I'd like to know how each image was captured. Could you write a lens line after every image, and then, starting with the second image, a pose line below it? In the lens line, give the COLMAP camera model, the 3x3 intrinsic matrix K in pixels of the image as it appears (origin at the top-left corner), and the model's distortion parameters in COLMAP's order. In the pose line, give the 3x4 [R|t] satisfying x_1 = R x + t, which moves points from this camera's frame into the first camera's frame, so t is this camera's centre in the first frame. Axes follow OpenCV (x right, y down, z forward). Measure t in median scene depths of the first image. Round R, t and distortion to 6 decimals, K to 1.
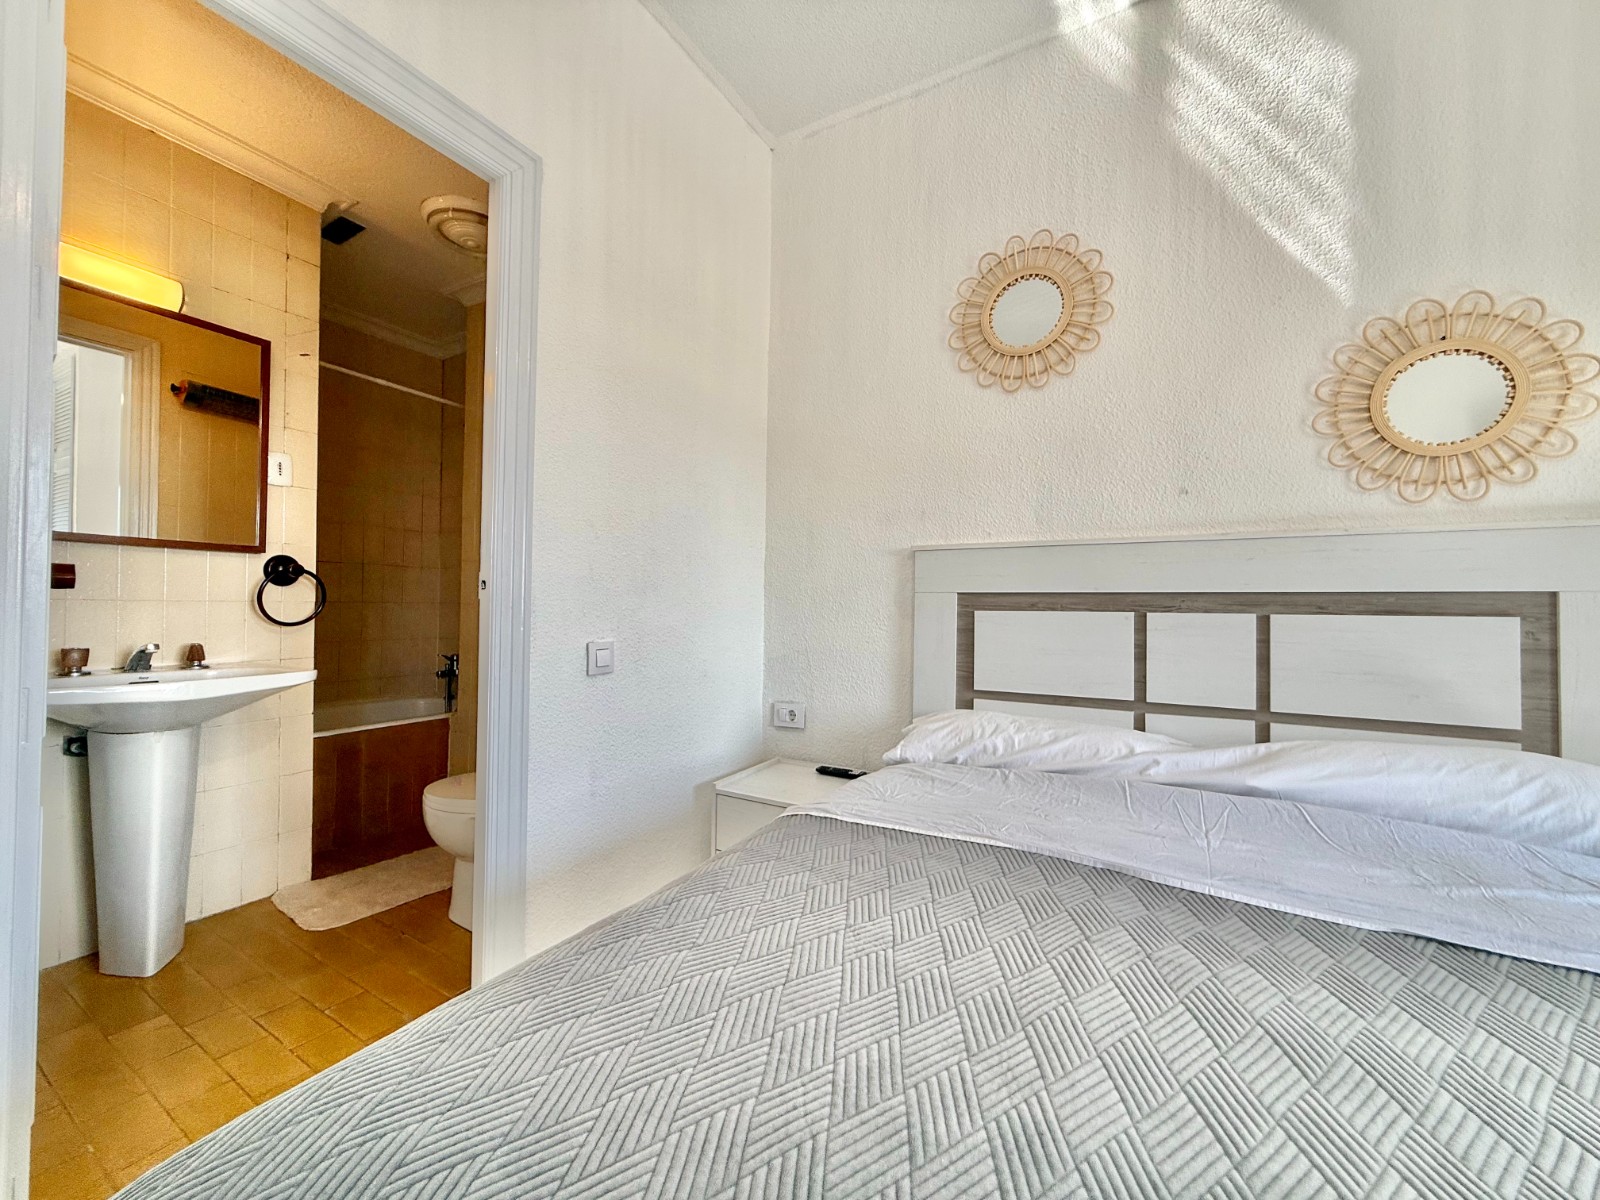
lens RADIAL K [[656.0, 0, 792.6], [0, 656.0, 599.6], [0, 0, 1]] dist [0.012028, 0.000164]
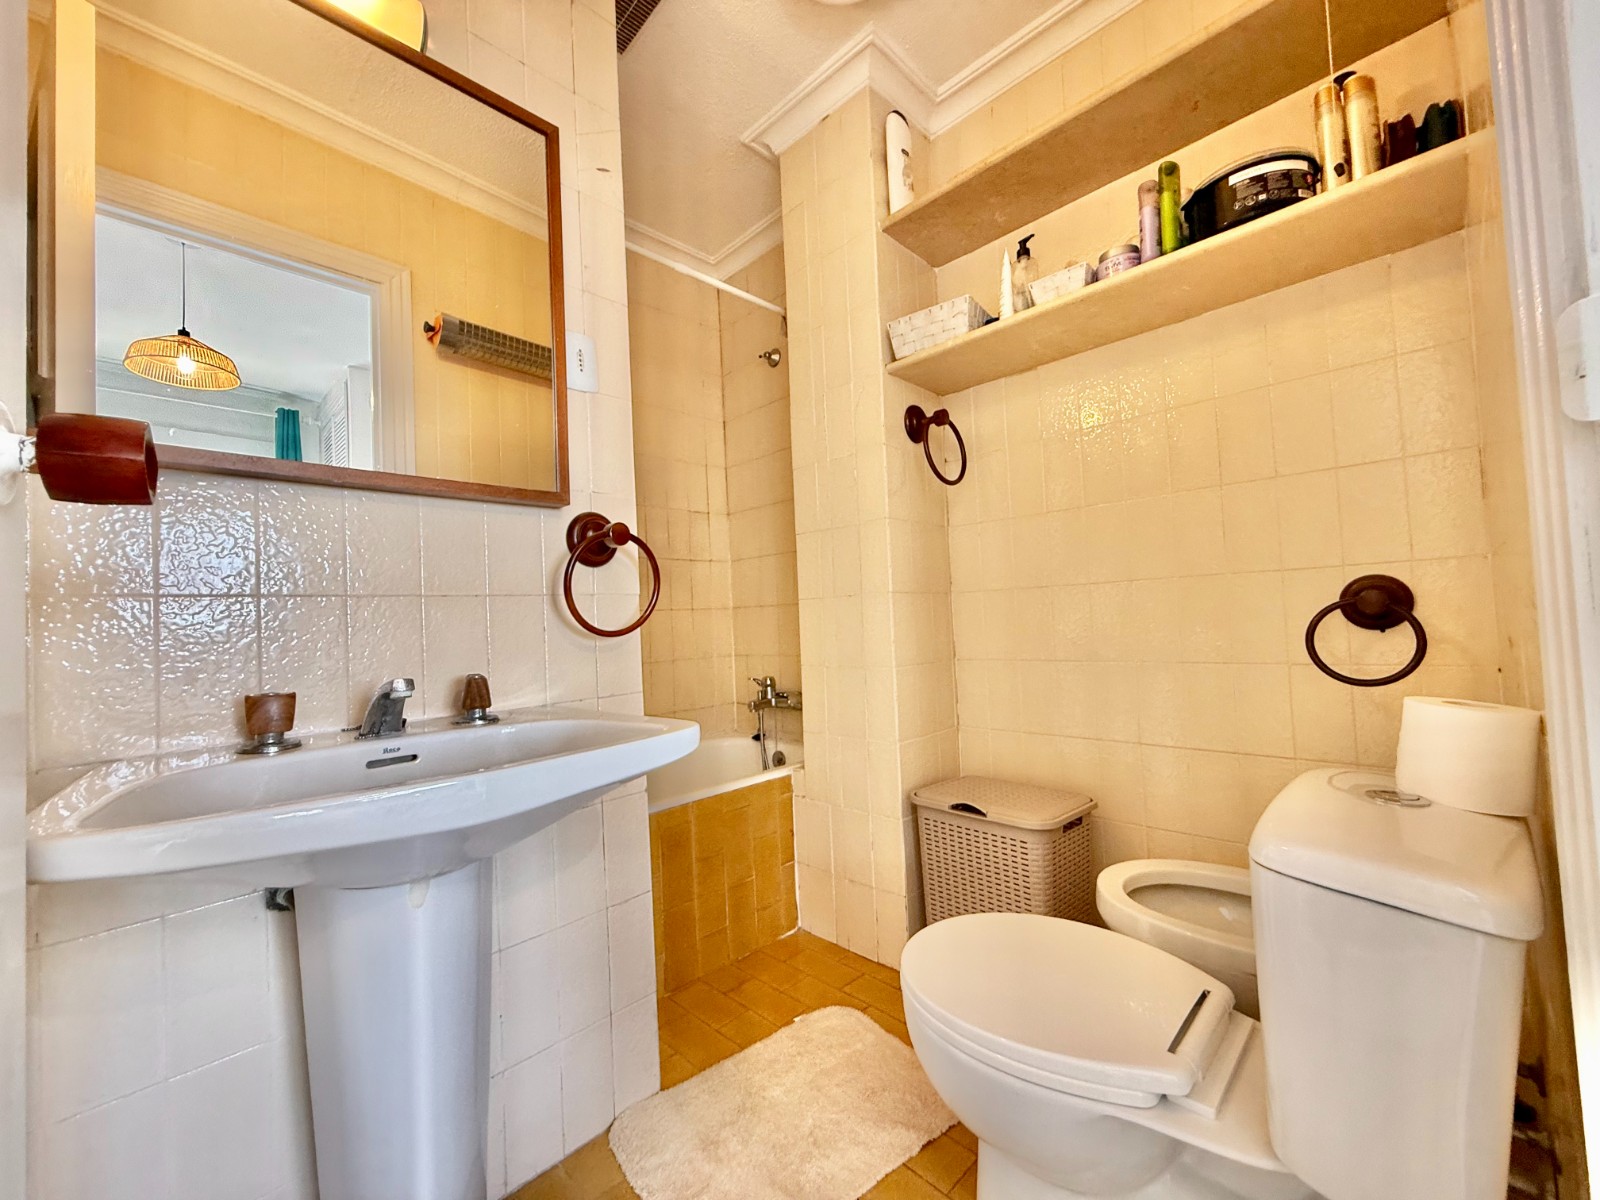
lens RADIAL K [[656.0, 0, 793.8], [0, 656.0, 598.7], [0, 0, 1]] dist [0.012028, 0.000164]
pose [[0.964848, -0.063014, -0.255140, -0.484050], [0.057757, 0.997937, -0.028051, 0.033225], [0.256382, 0.012329, 0.966497, 0.521296]]
